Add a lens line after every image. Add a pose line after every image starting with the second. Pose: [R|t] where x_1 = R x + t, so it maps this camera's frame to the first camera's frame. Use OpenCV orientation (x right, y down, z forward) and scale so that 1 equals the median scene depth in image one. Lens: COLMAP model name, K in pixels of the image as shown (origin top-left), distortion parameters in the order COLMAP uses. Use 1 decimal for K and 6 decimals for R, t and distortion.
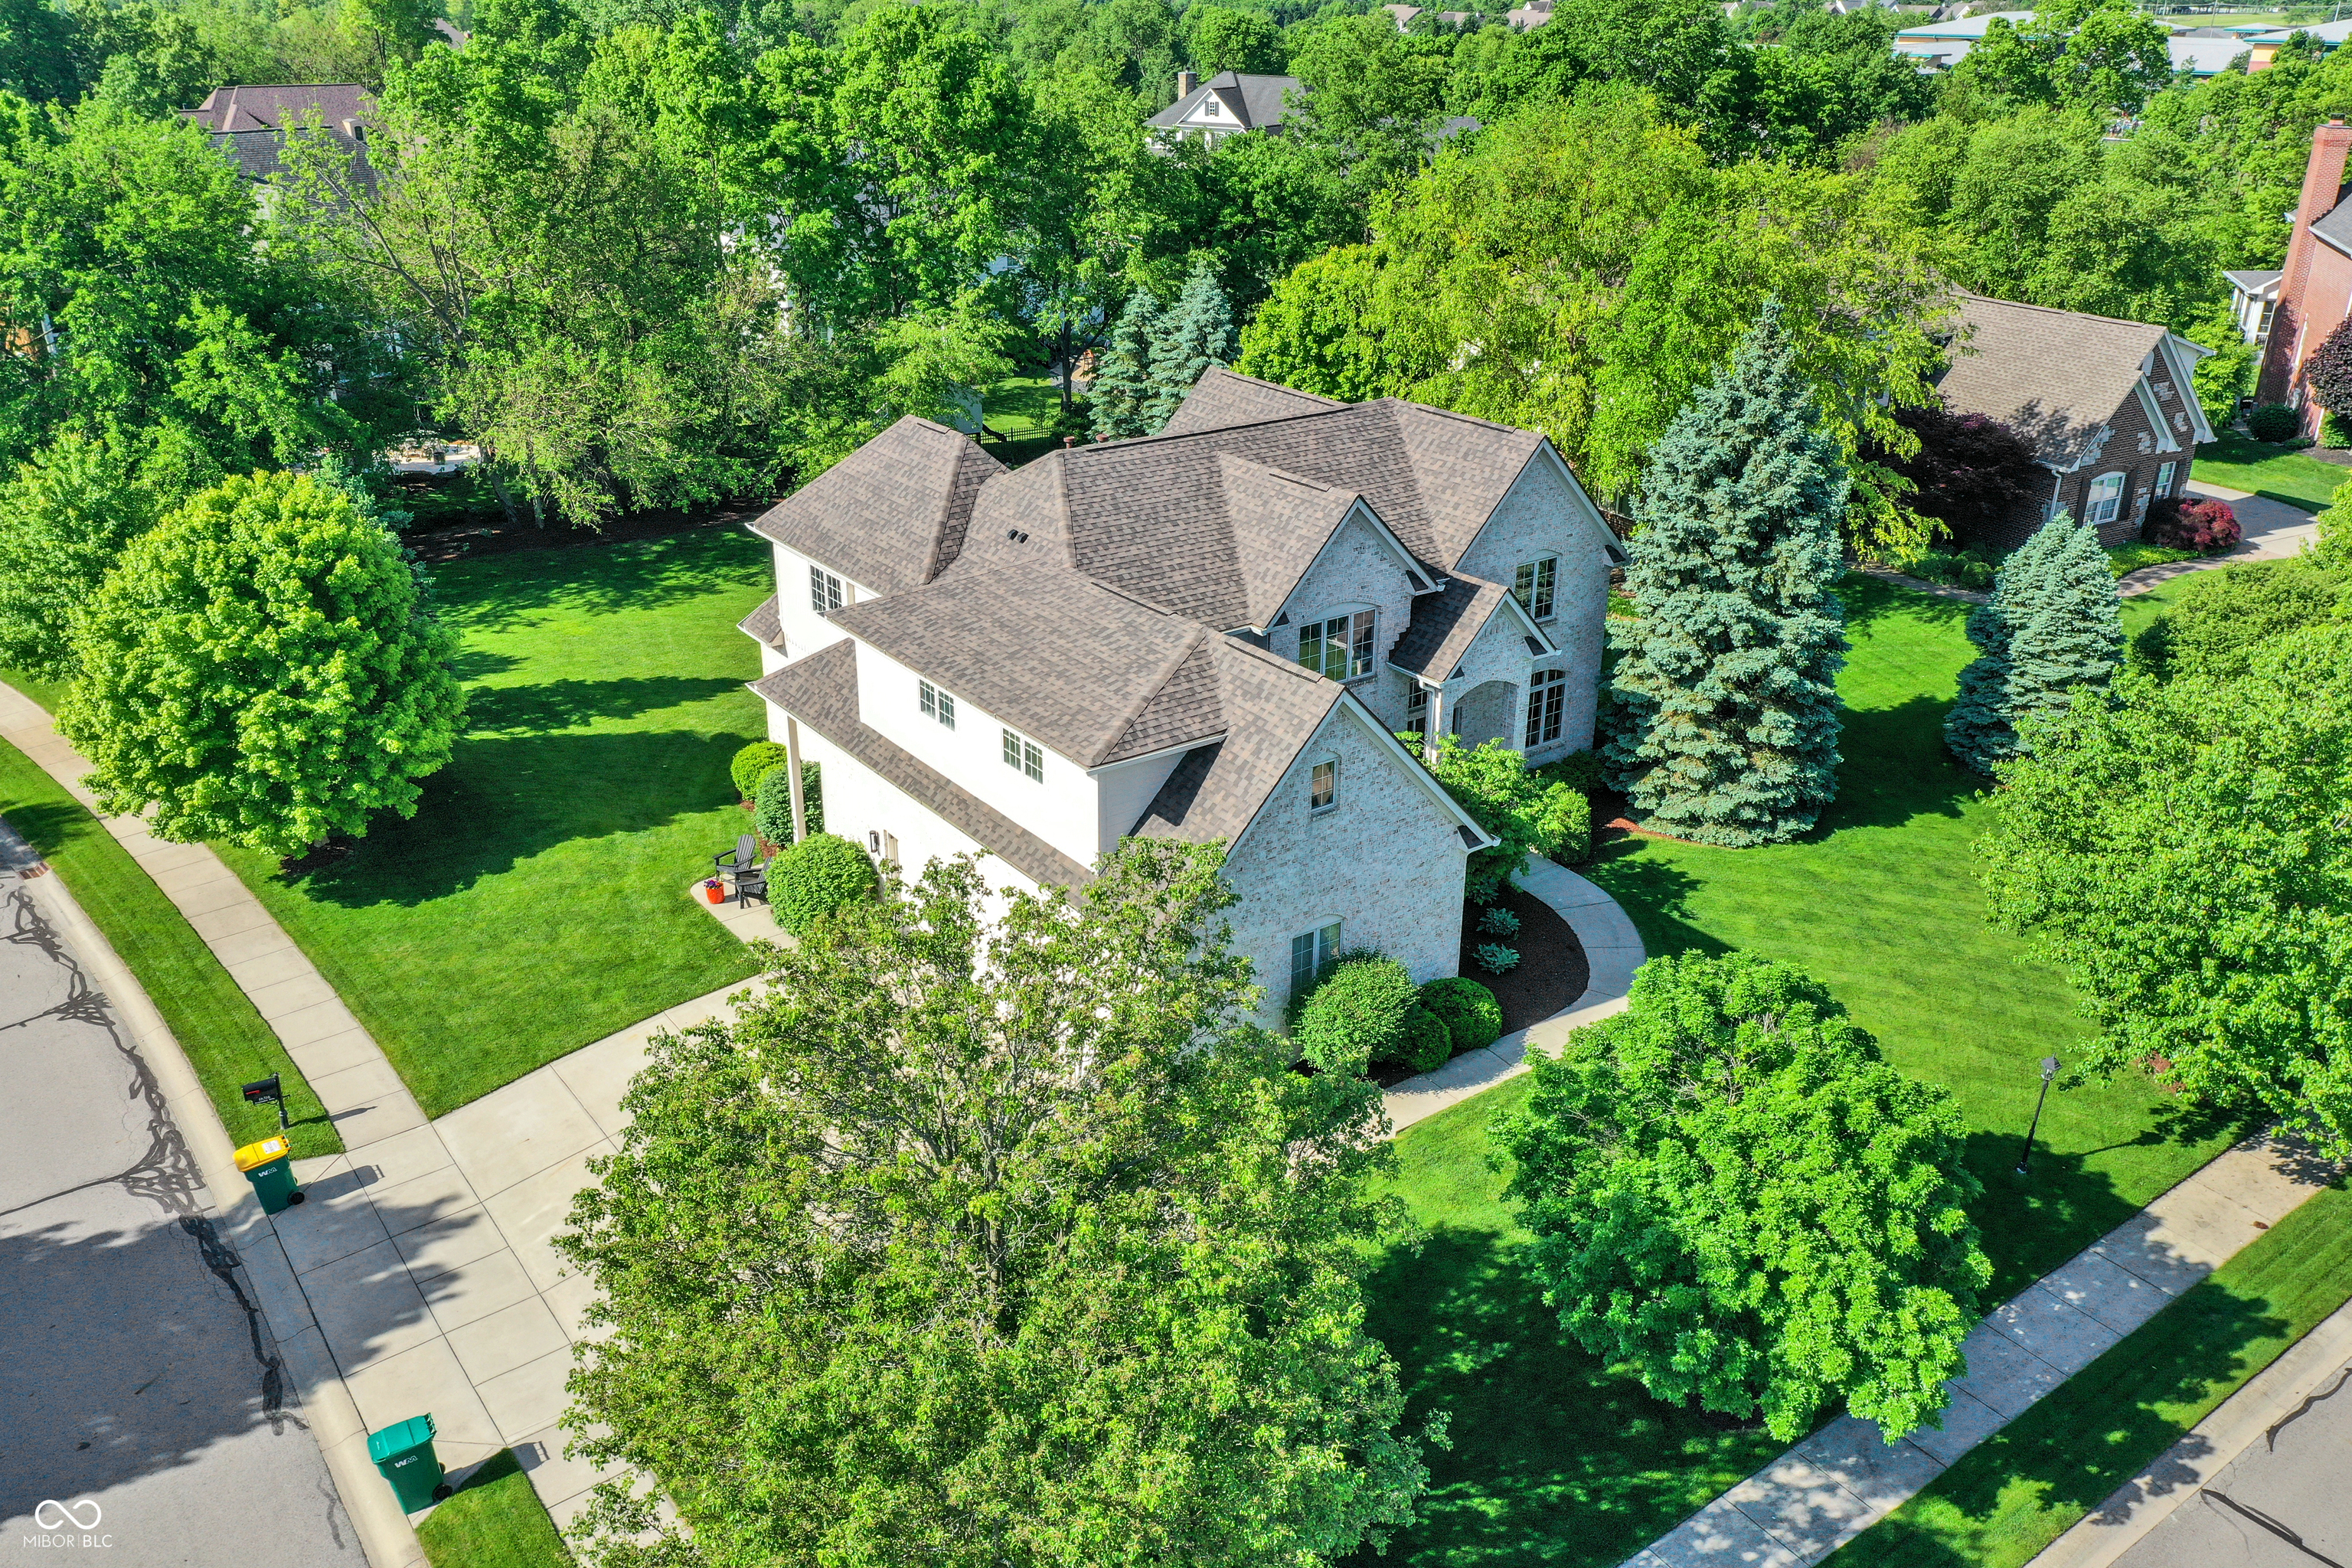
lens RADIAL K [[1849.4, 0, 1176.0], [0, 1849.4, 784.0], [0, 0, 1]] dist [-0.004945, 0.004551]
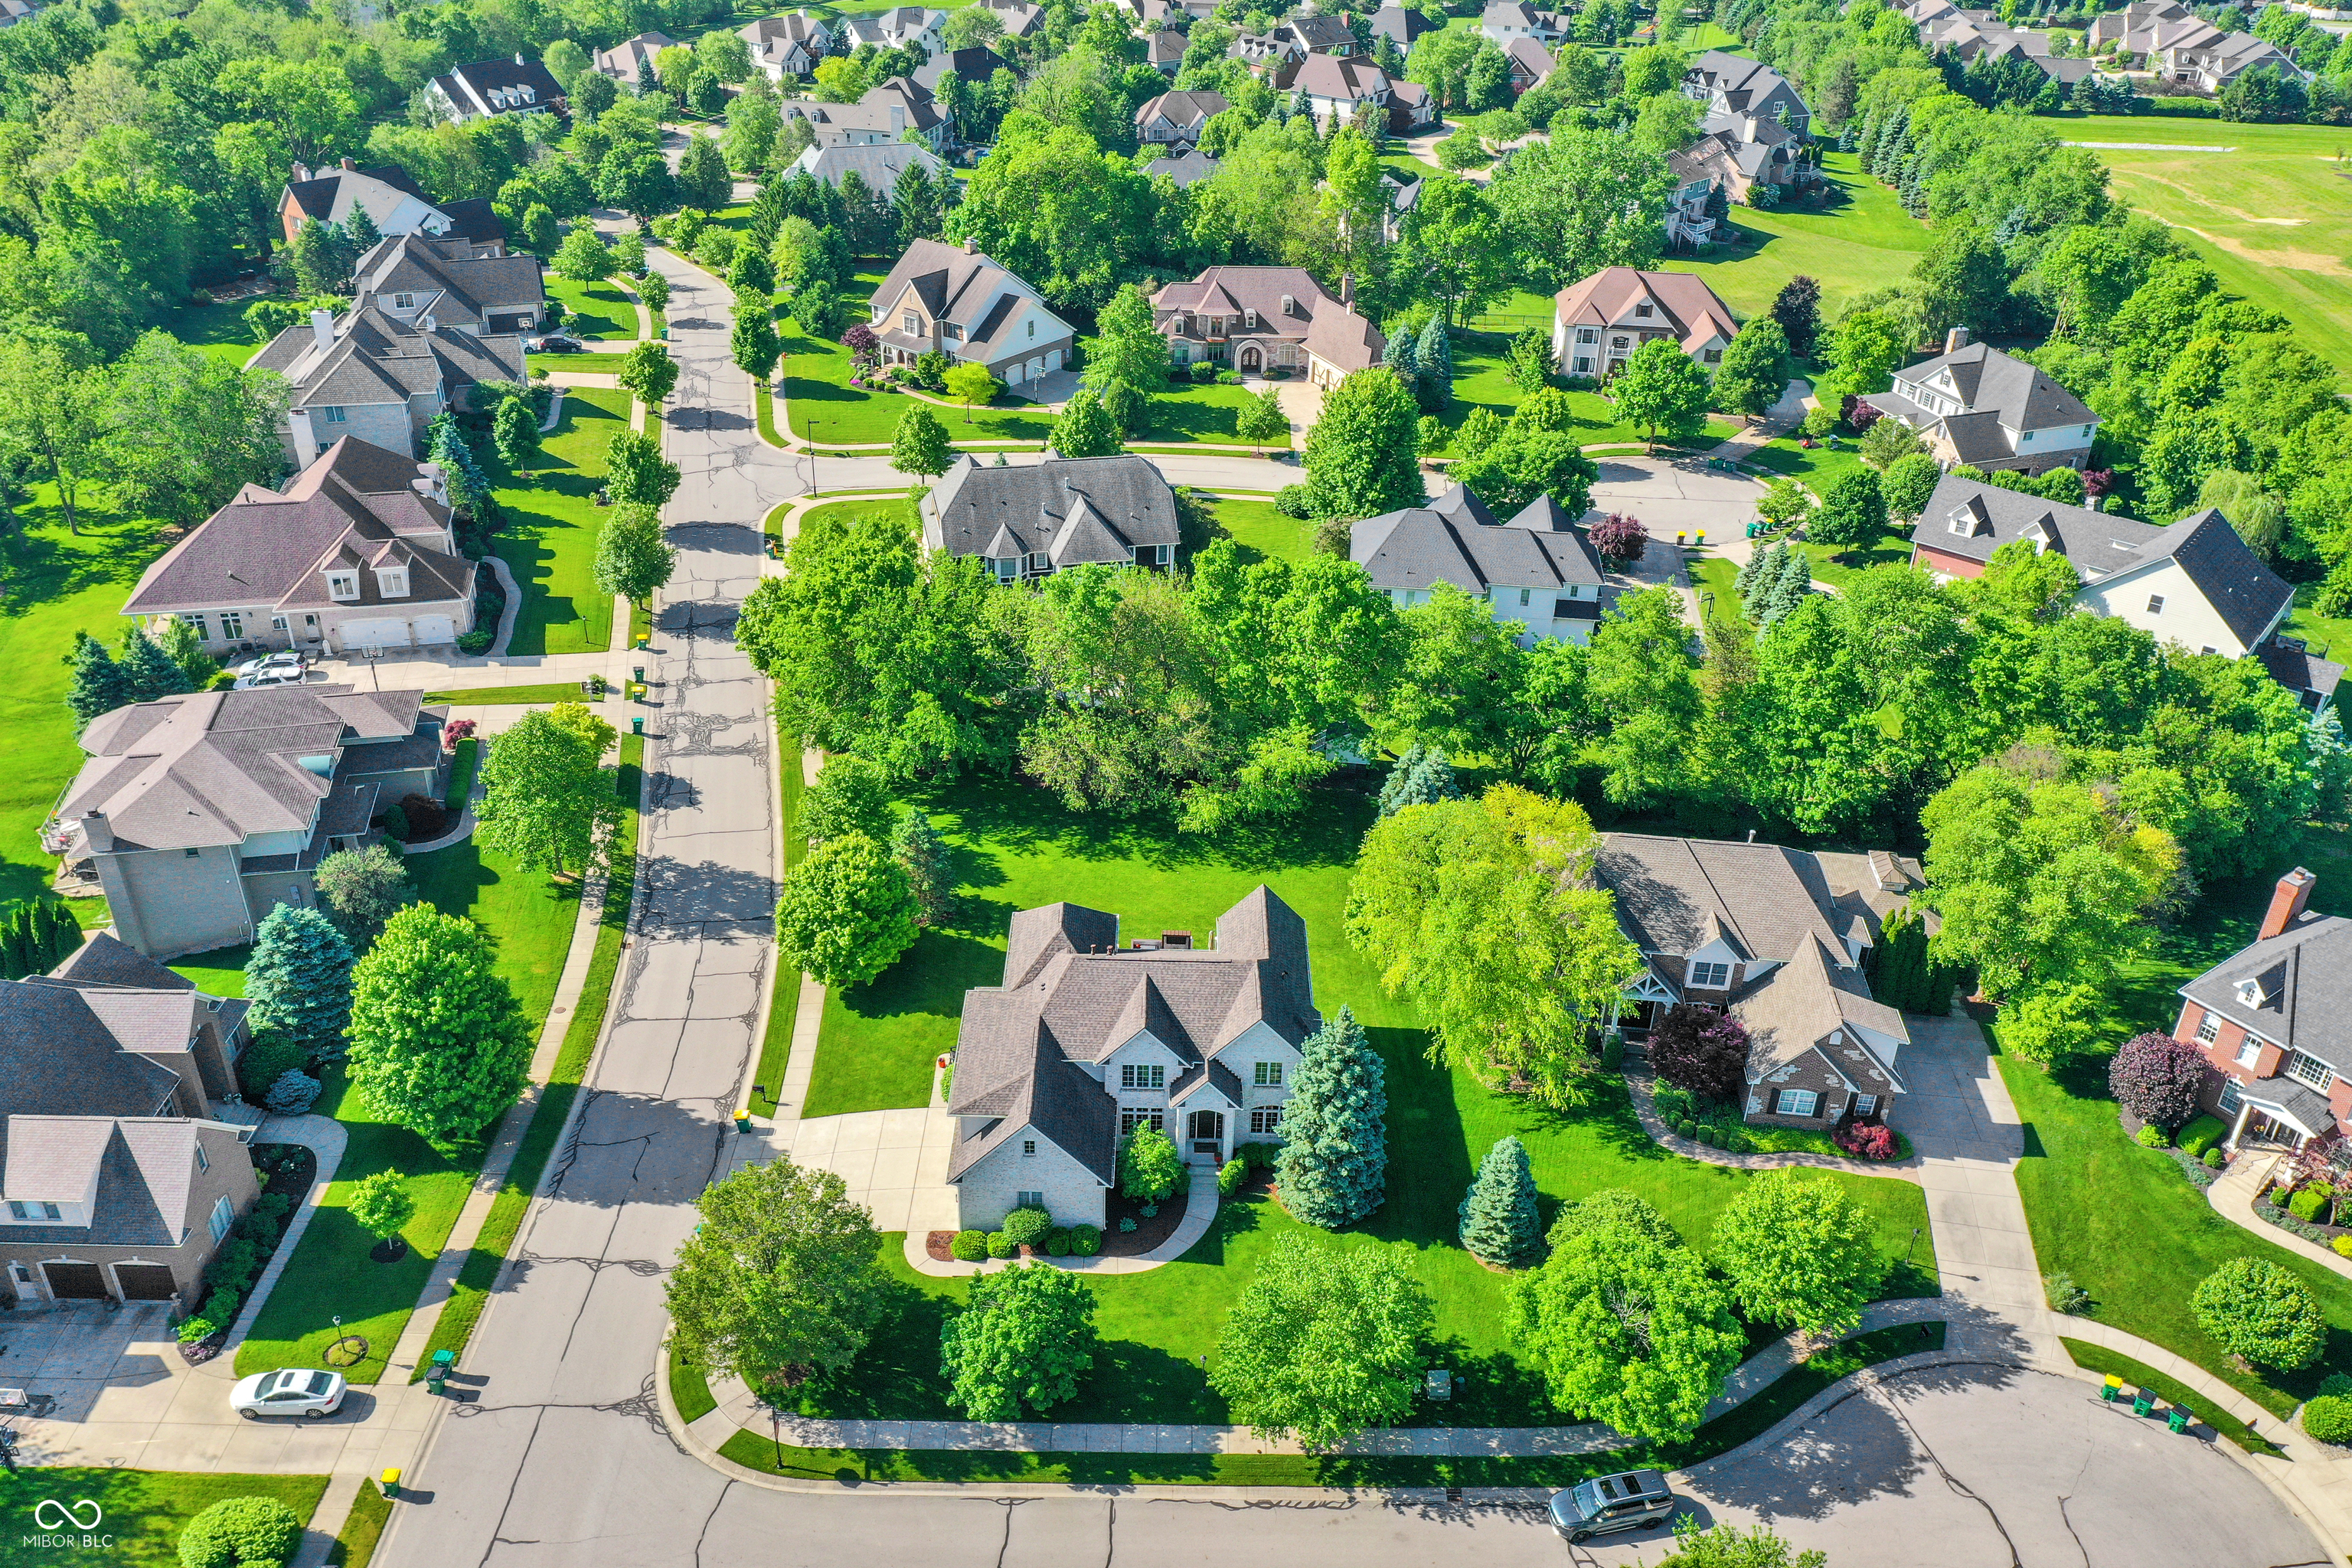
lens RADIAL K [[1849.4, 0, 1176.0], [0, 1849.4, 784.0], [0, 0, 1]] dist [-0.004945, 0.004551]
pose [[0.806871, 0.308218, -0.503945, 1.182796], [-0.253265, 0.951204, 0.176260, -0.844685], [0.533681, -0.014587, 0.845560, -0.968554]]
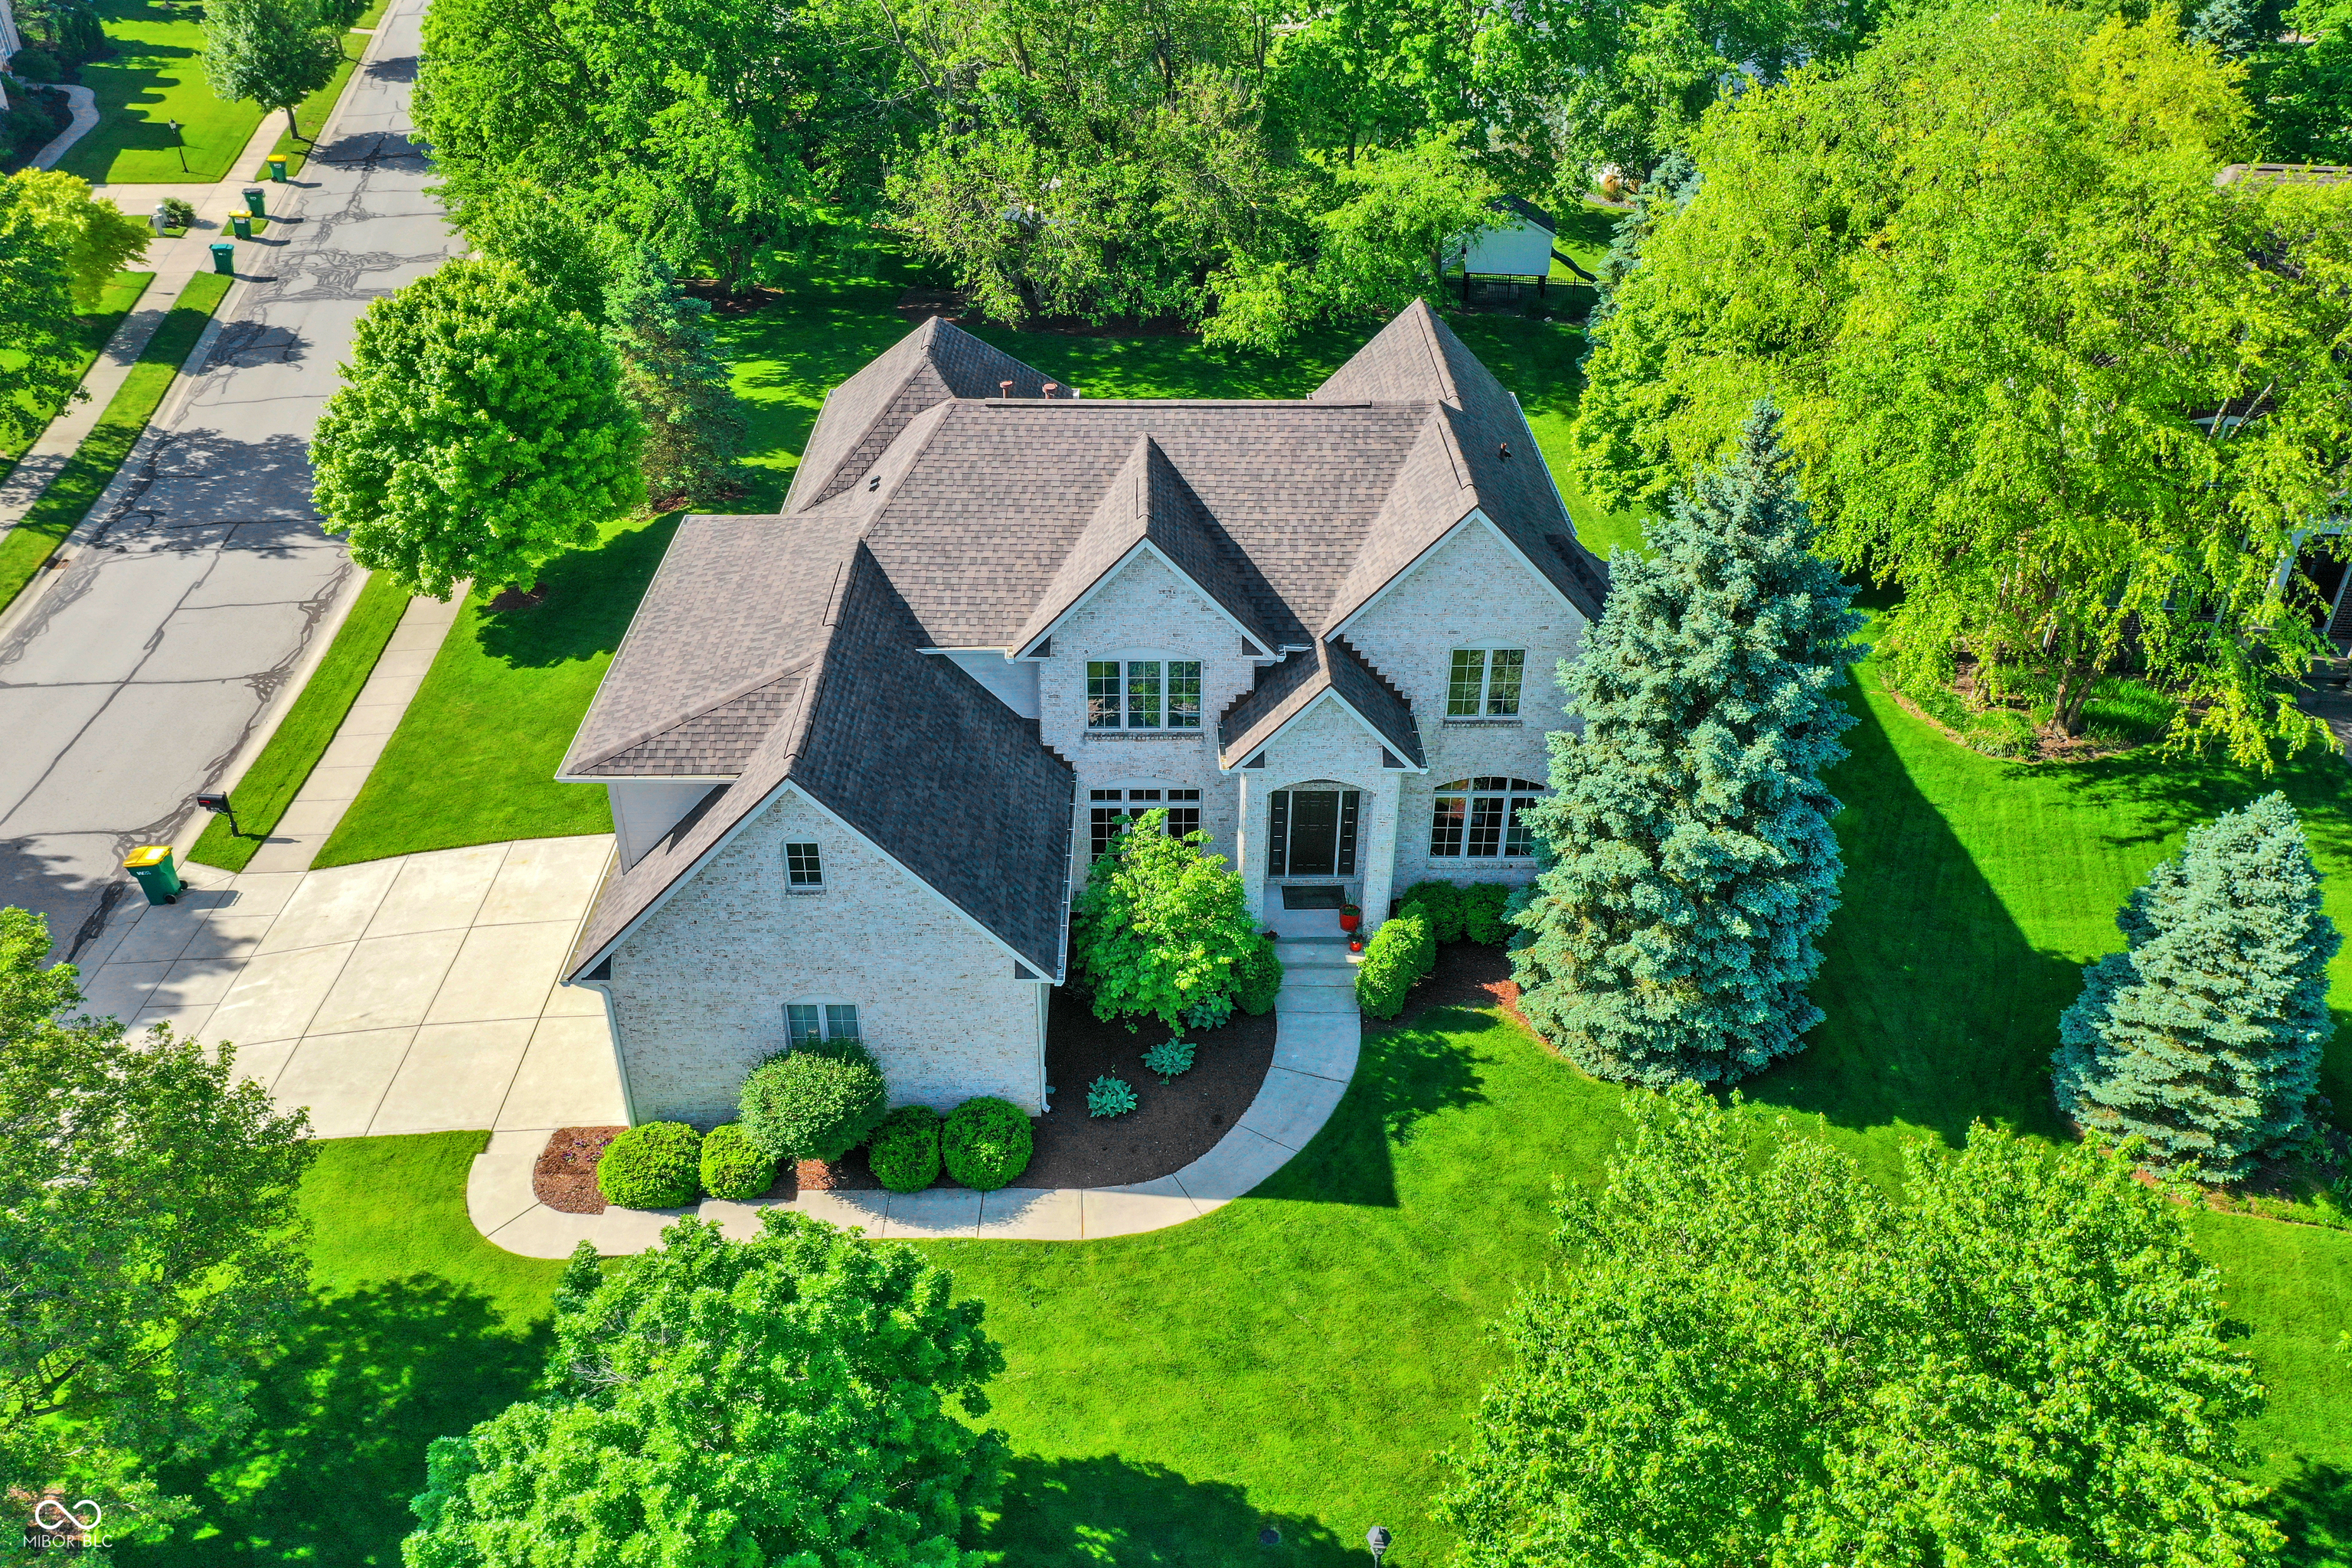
lens RADIAL K [[1849.4, 0, 1176.0], [0, 1849.4, 784.0], [0, 0, 1]] dist [-0.004945, 0.004551]
pose [[0.815285, 0.310407, -0.488833, 0.525350], [-0.232346, 0.948607, 0.214850, -0.217420], [0.530402, -0.061585, 0.845507, 0.266583]]
